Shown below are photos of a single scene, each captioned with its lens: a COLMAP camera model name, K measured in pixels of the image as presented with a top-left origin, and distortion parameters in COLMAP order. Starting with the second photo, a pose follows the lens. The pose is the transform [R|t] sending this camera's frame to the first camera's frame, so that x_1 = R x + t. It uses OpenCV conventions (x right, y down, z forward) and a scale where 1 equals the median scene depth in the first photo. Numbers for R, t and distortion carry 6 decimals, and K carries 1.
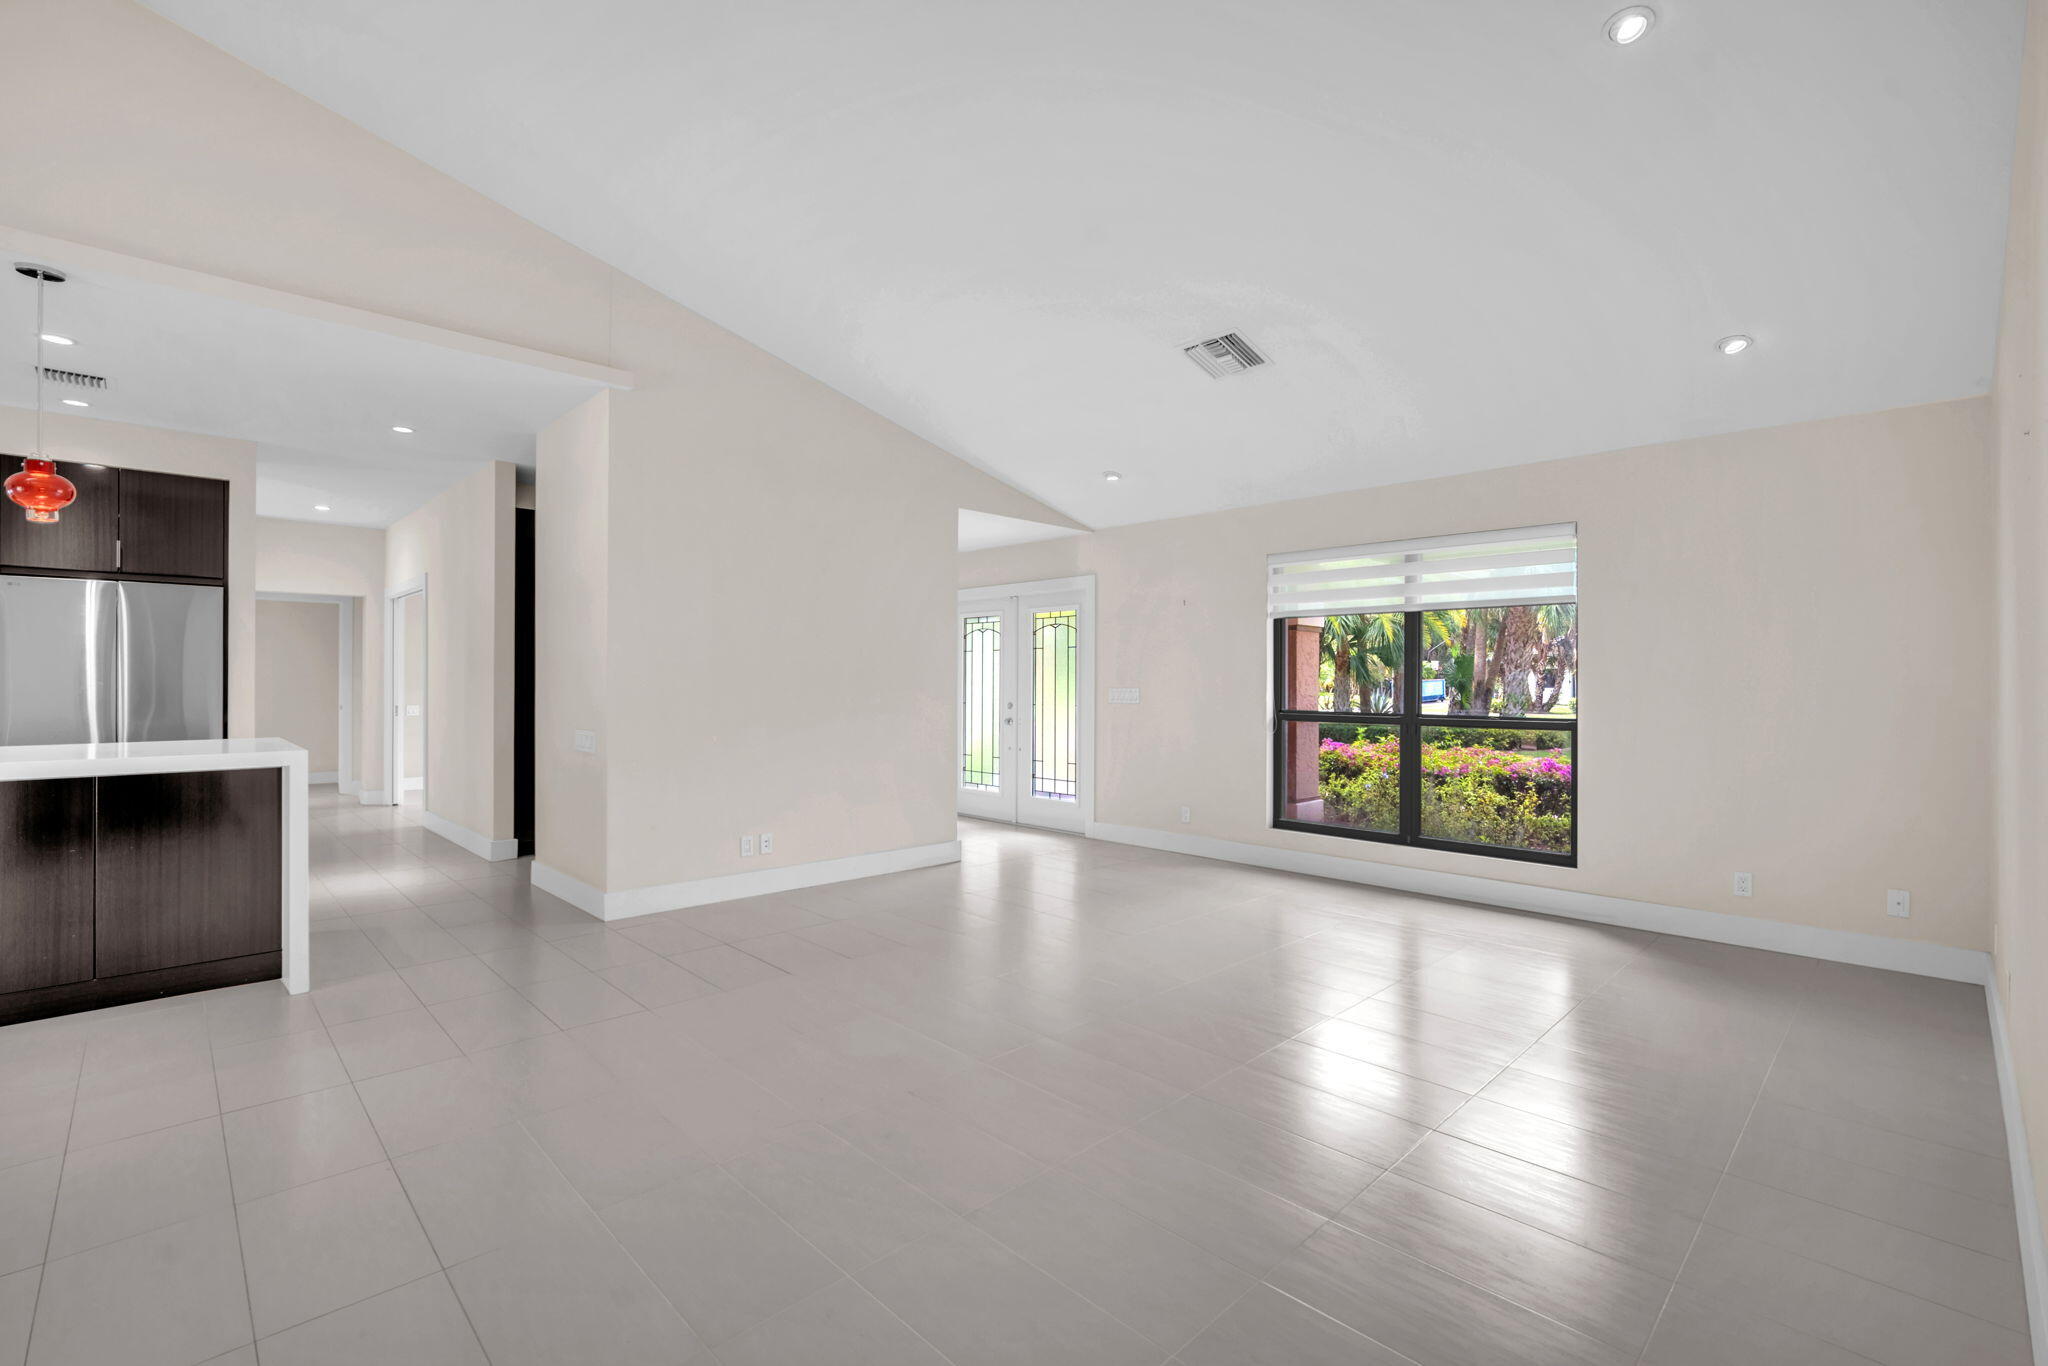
lens RADIAL K [[914.4, 0, 1010.8], [0, 914.4, 680.0], [0, 0, 1]] dist [0.001872, 0.000339]
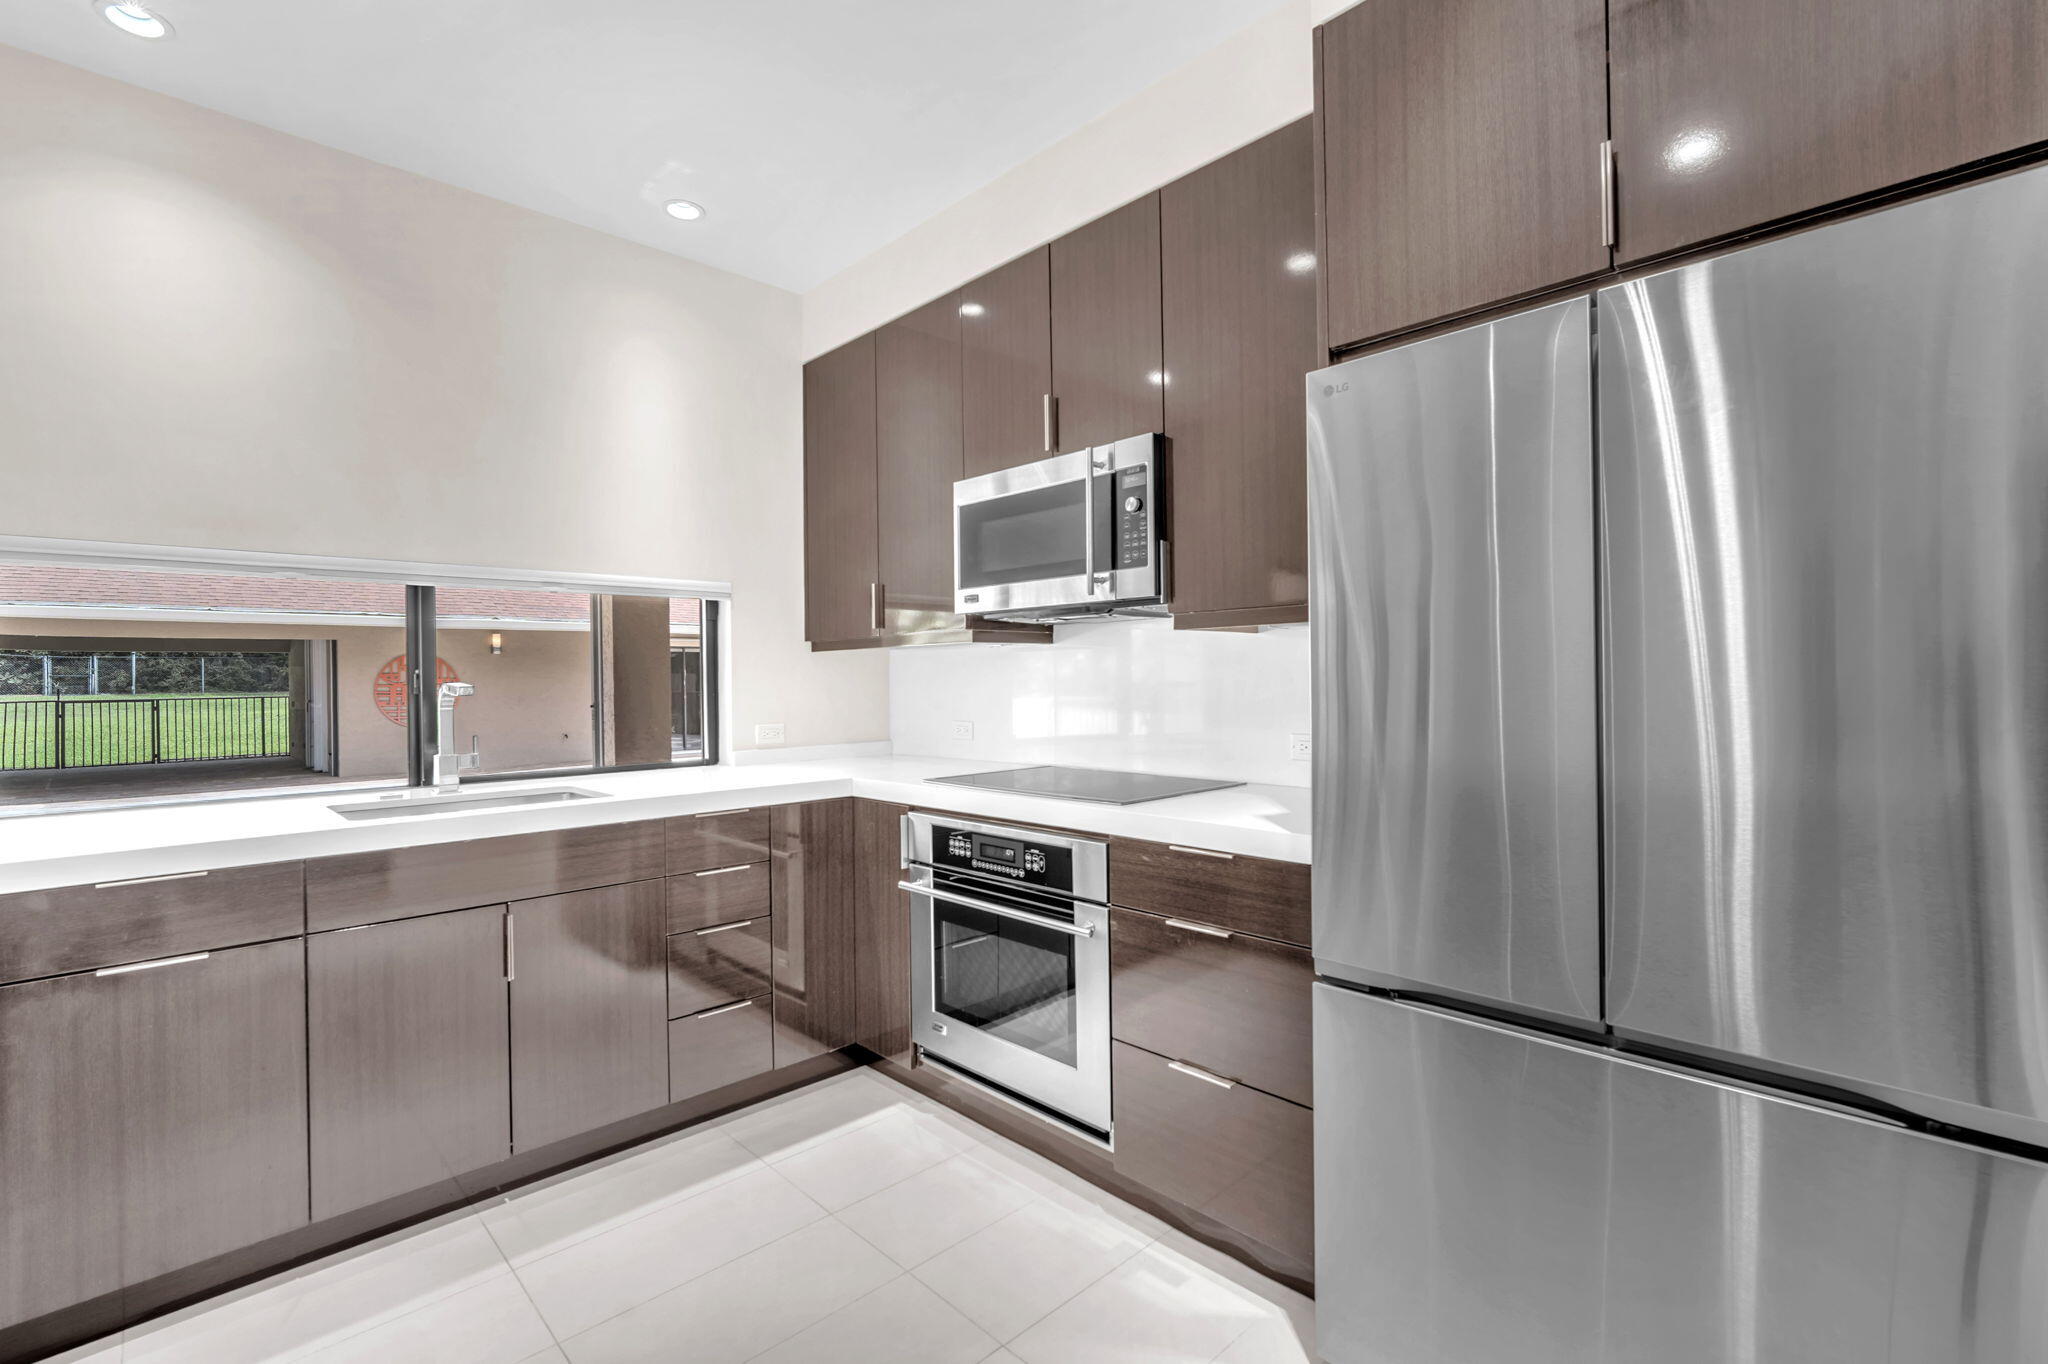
lens RADIAL K [[906.5, 0, 1030.9], [0, 906.5, 680.8], [0, 0, 1]] dist [-0.012093, 0.000569]
pose [[0.004144, -0.001957, -0.999989, -0.510000], [0.014199, 0.999897, -0.001898, -0.002777], [0.999891, -0.014191, 0.004171, 0.588544]]
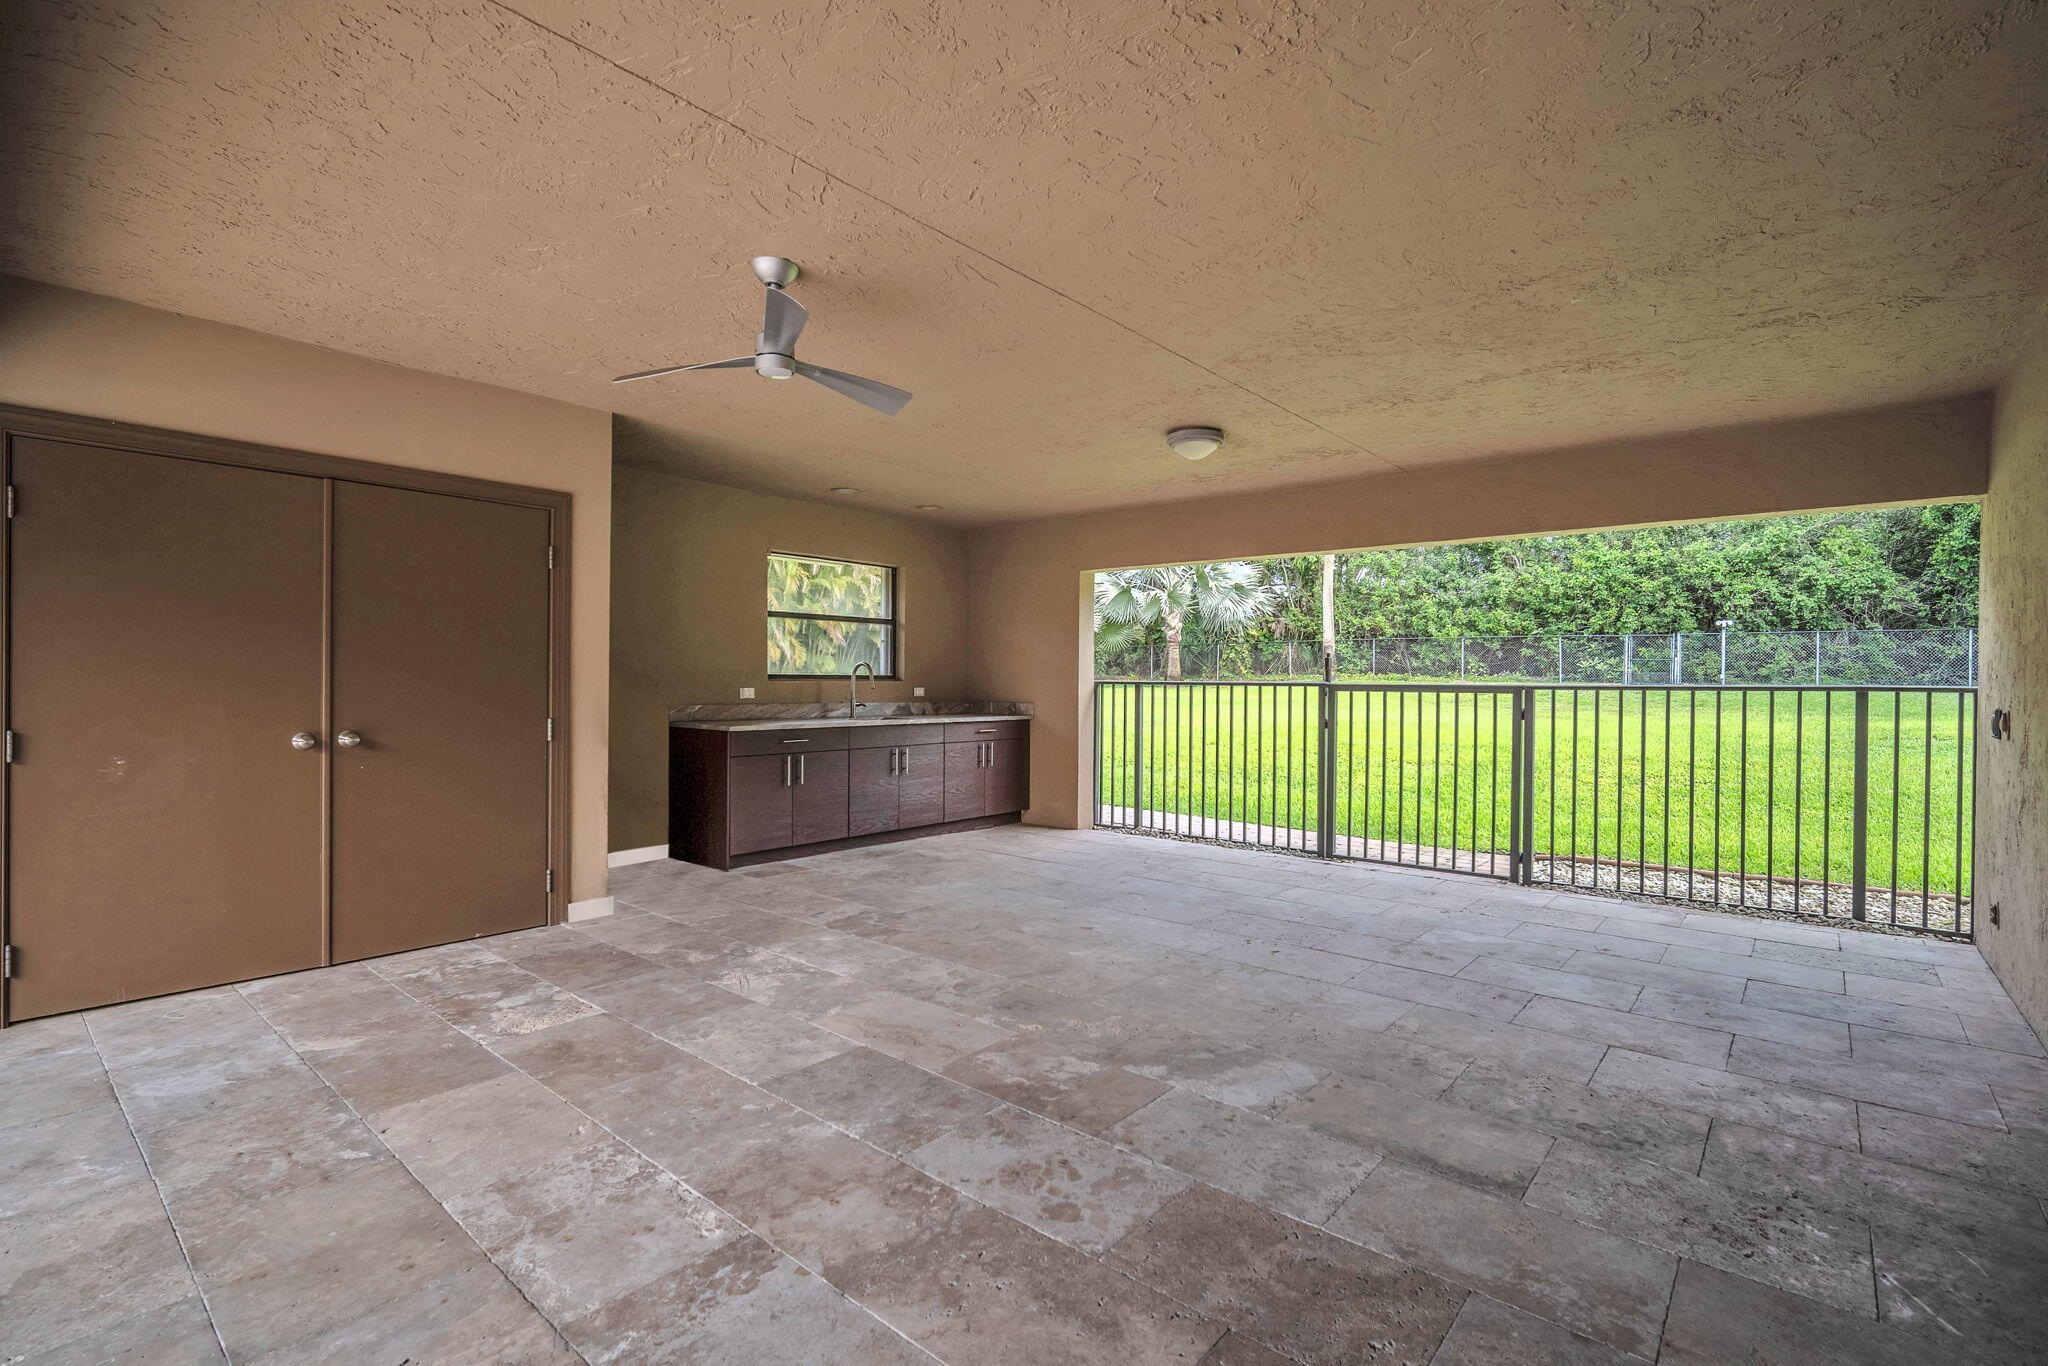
lens RADIAL K [[900.1, 0, 1024.0], [0, 900.1, 683.0], [0, 0, 1]] dist [-0.011386, 0.003559]
pose [[-0.997555, -0.013214, -0.068620, -2.133661], [-0.013541, 0.999899, 0.004301, 0.006491], [0.068556, 0.005220, -0.997634, -0.705246]]
